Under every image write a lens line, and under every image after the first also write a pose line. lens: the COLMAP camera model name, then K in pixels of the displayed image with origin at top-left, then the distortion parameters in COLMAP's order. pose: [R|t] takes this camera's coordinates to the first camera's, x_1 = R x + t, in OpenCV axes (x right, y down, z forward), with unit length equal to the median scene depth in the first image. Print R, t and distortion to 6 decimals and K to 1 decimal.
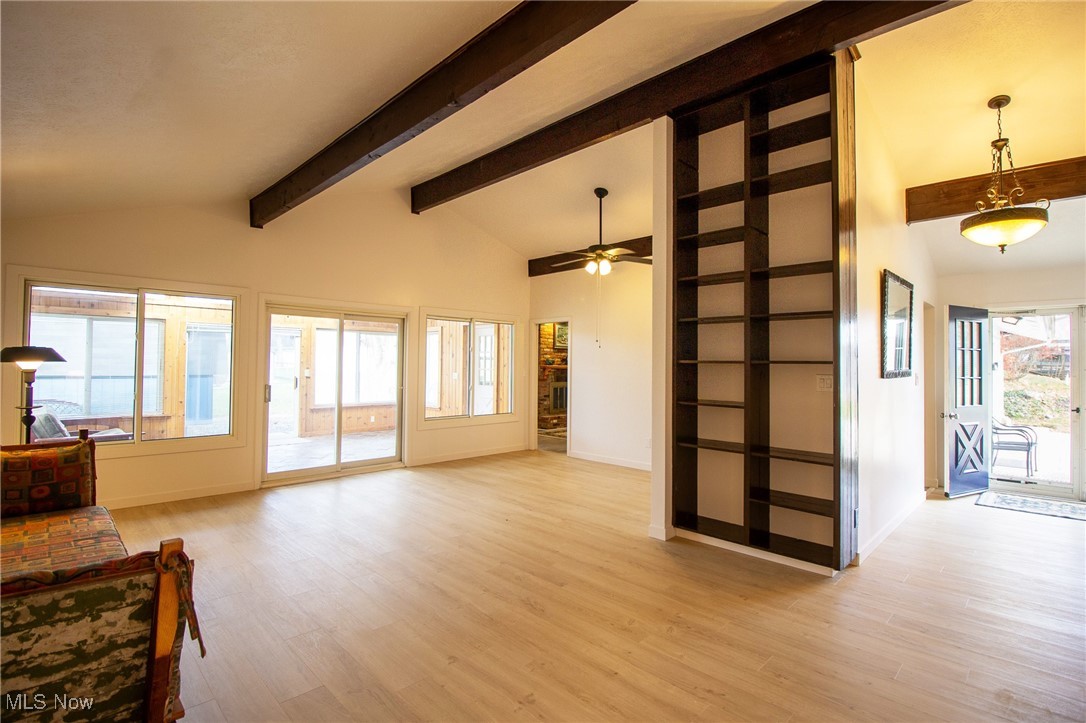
lens RADIAL K [[512.9, 0, 540.6], [0, 512.9, 360.4], [0, 0, 1]] dist [0.002518, -0.013919]
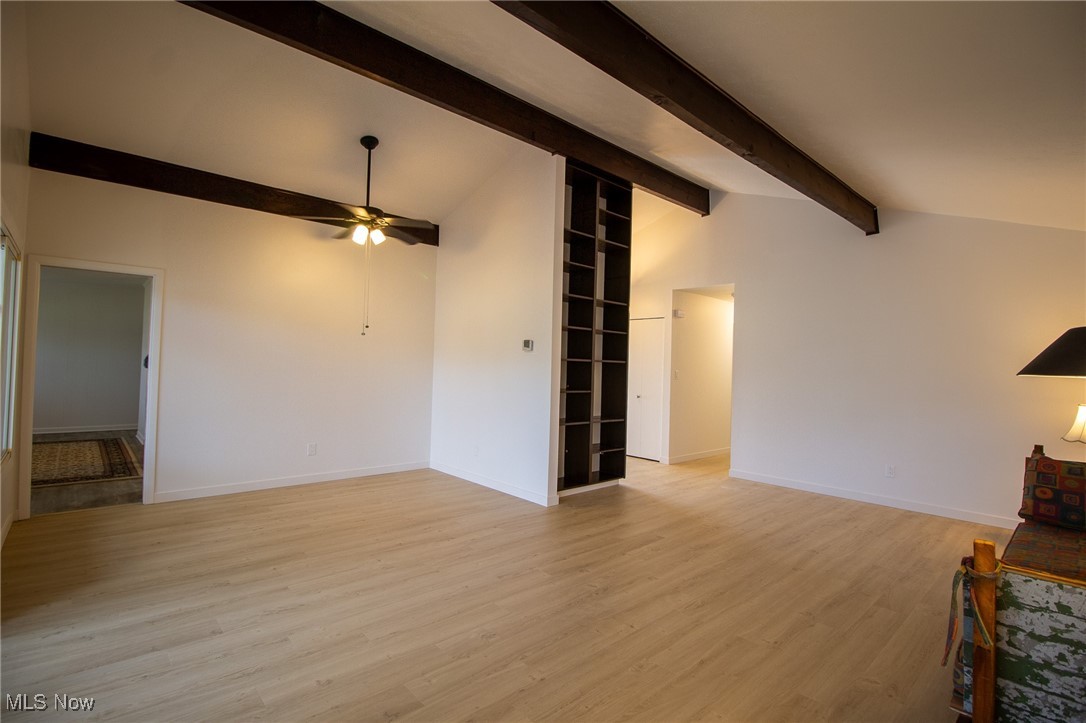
lens RADIAL K [[512.9, 0, 540.6], [0, 512.9, 360.4], [0, 0, 1]] dist [0.002518, -0.013919]
pose [[0.032560, -0.001283, 0.999469, -0.947106], [-0.037894, 0.999279, 0.002518, 0.003630], [-0.998751, -0.037956, 0.032487, 0.969752]]
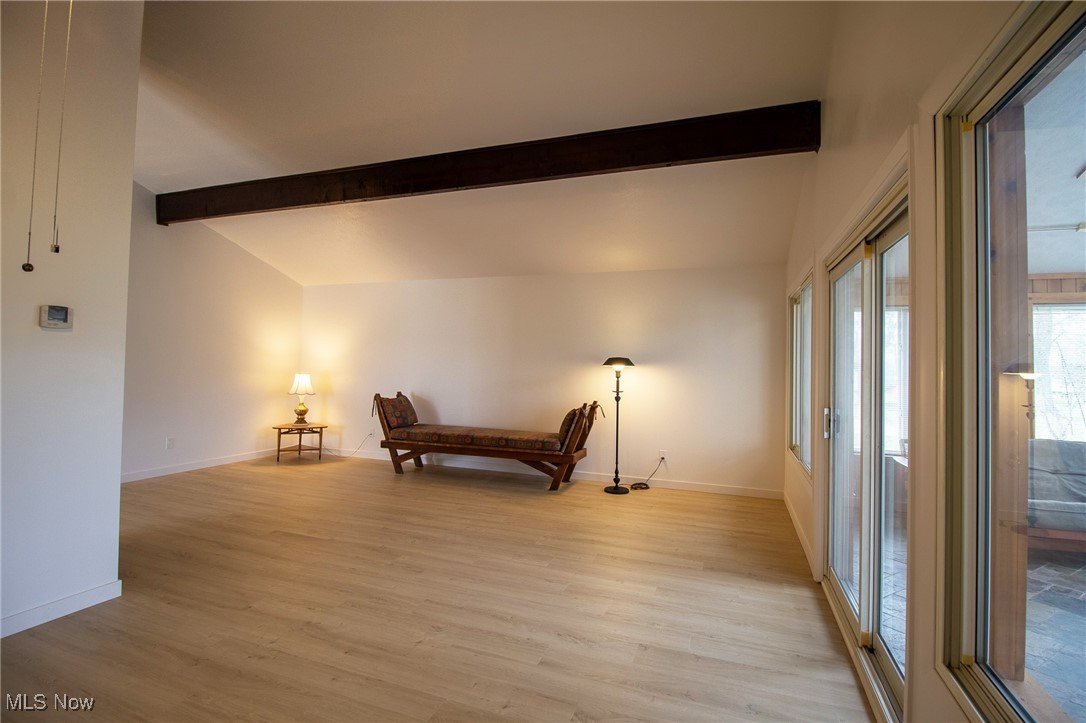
lens RADIAL K [[506.2, 0, 541.4], [0, 506.2, 353.7], [0, 0, 1]] dist [-0.000086, 0.000695]
pose [[-0.904849, -0.039038, -0.423940, -0.003912], [-0.026786, 0.999034, -0.034824, 0.020692], [0.424890, -0.020155, -0.905021, 1.834460]]
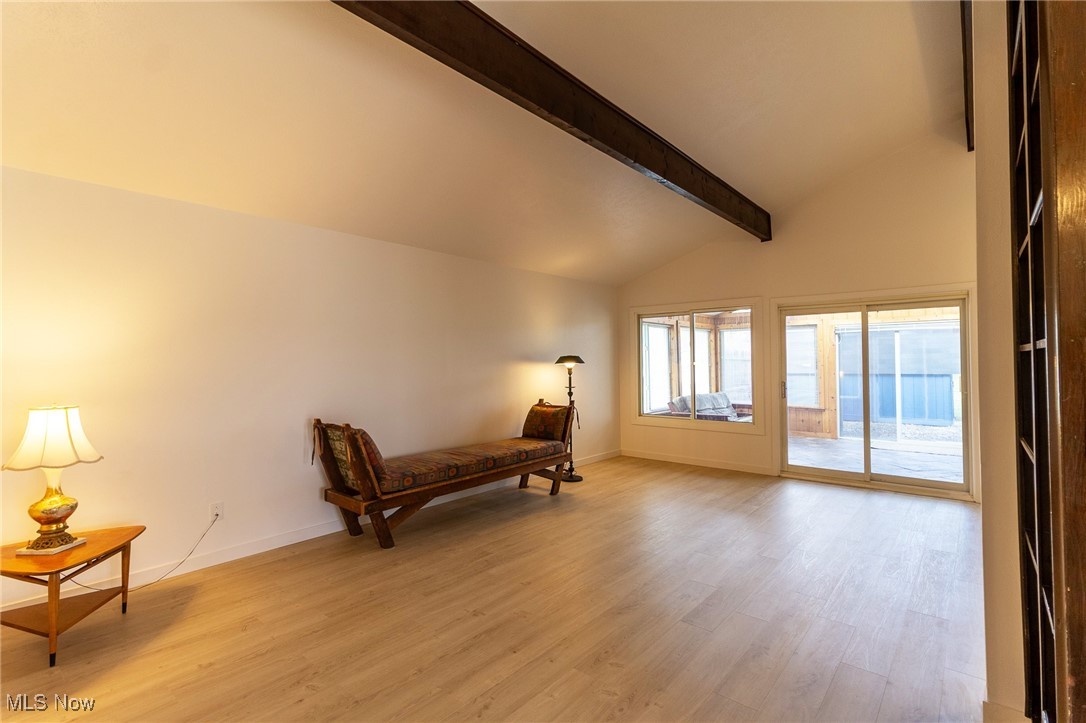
lens RADIAL K [[508.7, 0, 540.1], [0, 508.7, 359.6], [0, 0, 1]] dist [0.028133, 0.000484]
pose [[0.082422, -0.017811, -0.996438, 0.665696], [0.018077, 0.999703, -0.016374, 0.011977], [0.996434, -0.016663, 0.082720, 0.529428]]
